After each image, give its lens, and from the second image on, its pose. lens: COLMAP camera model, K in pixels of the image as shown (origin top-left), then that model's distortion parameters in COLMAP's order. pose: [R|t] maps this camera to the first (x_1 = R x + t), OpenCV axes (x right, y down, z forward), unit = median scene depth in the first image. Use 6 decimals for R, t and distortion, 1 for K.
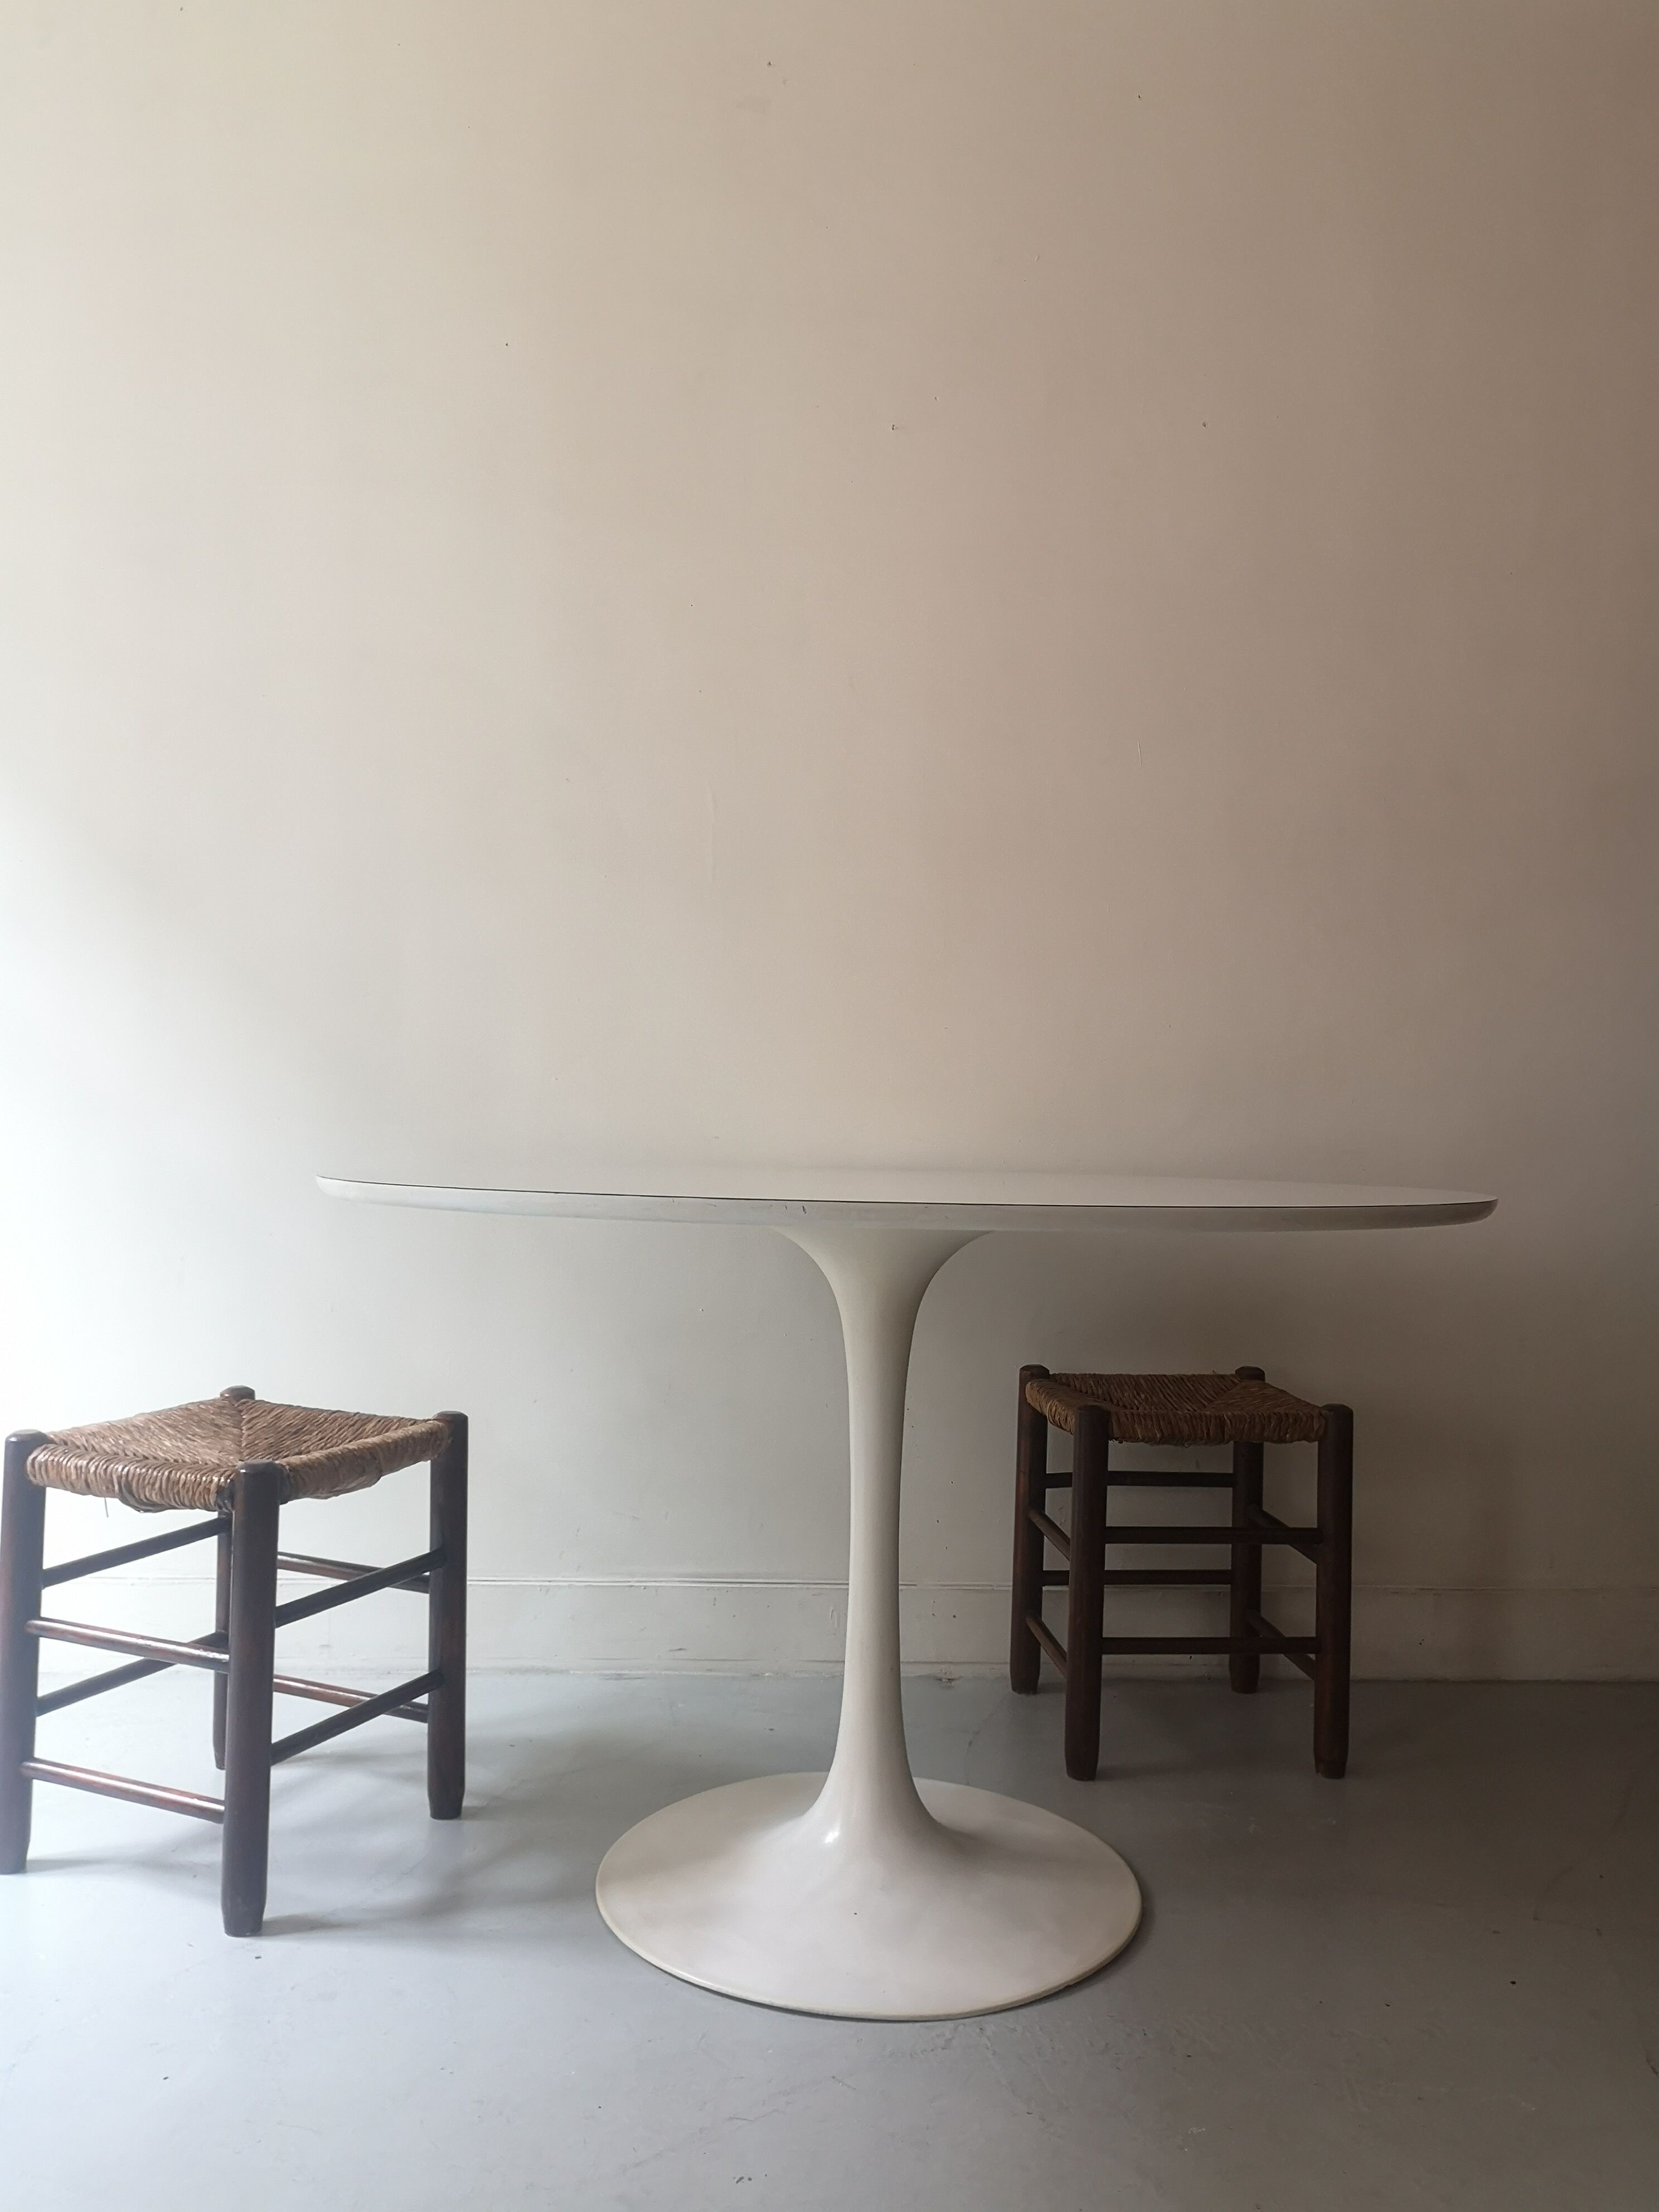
lens RADIAL K [[1775.2, 0, 829.9], [0, 1775.2, 1094.1], [0, 0, 1]] dist [0.017011, -0.019251]
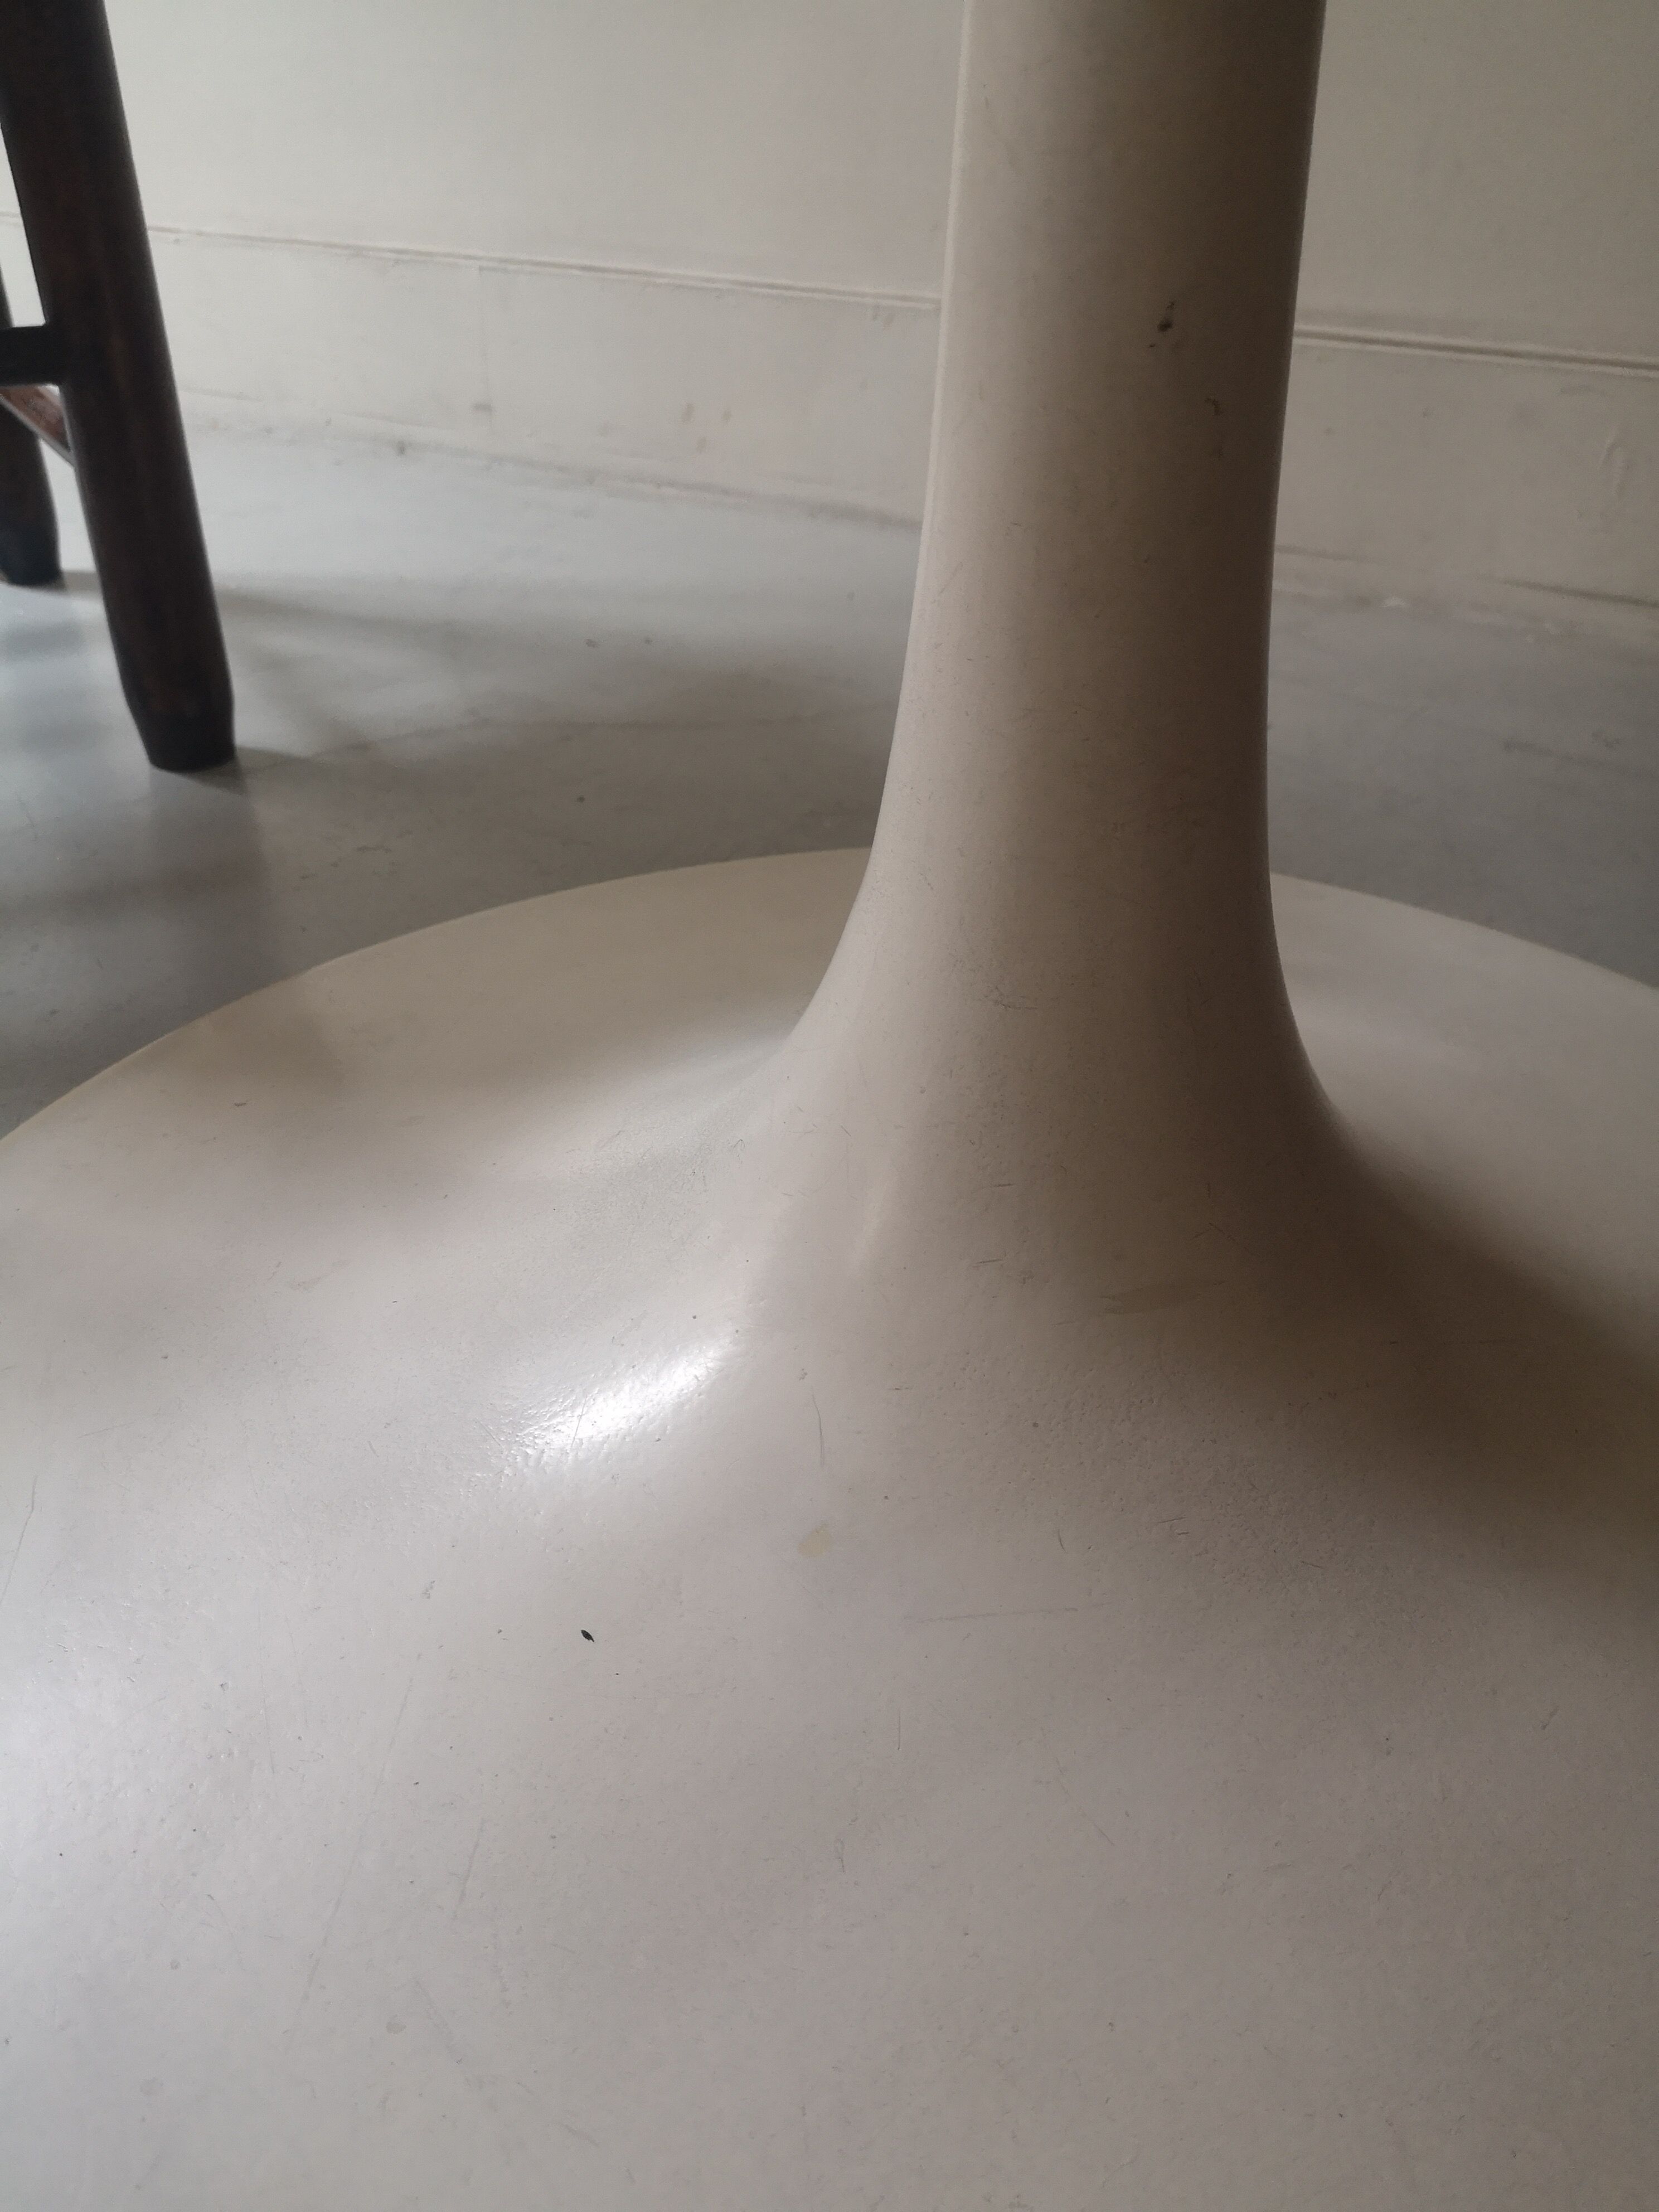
lens RADIAL K [[1775.2, 0, 833.4], [0, 1775.2, 1109.7], [0, 0, 1]] dist [0.017011, -0.019251]
pose [[0.839691, 0.275870, -0.467777, 0.094948], [0.011165, 0.852413, 0.522750, 0.293809], [0.542950, -0.444172, 0.712683, 0.828978]]
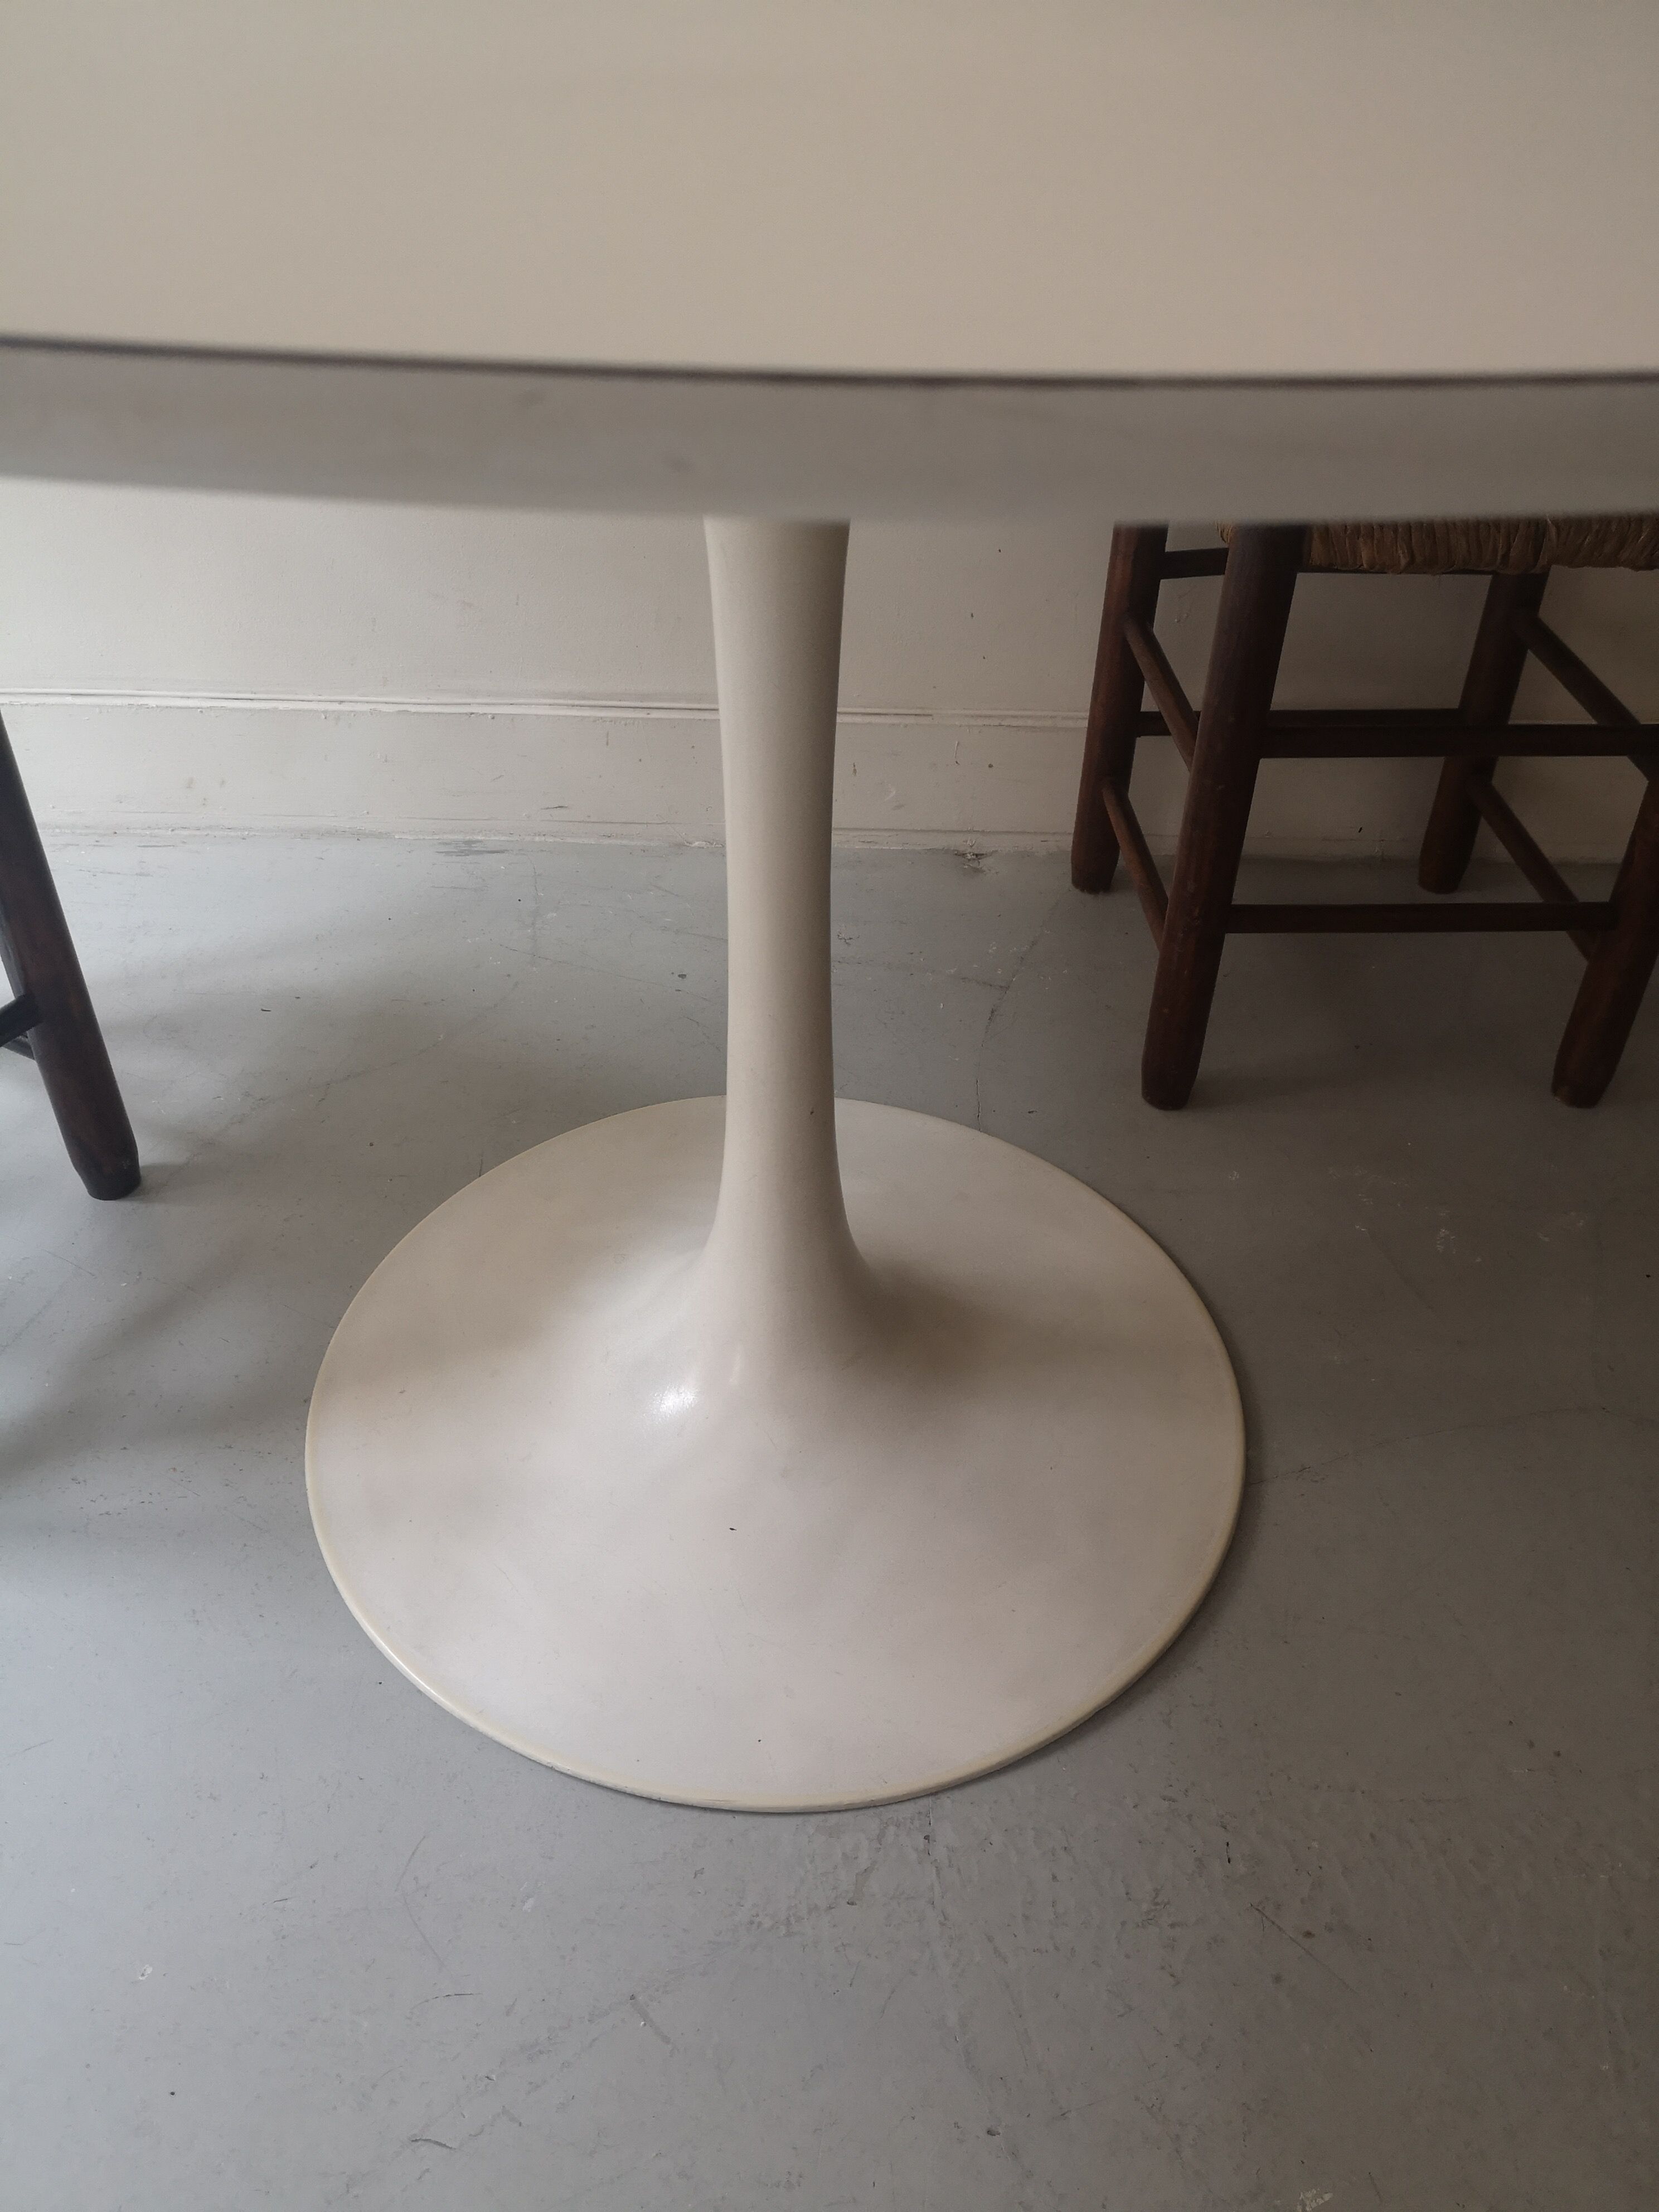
lens RADIAL K [[1738.9, 0, 838.0], [0, 1738.9, 1105.4], [0, 0, 1]] dist [0.039733, -0.024209]
pose [[0.998701, 0.028441, -0.042280, 0.061335], [0.003474, 0.789813, 0.613338, 0.015476], [0.050837, -0.612688, 0.788688, 0.591748]]
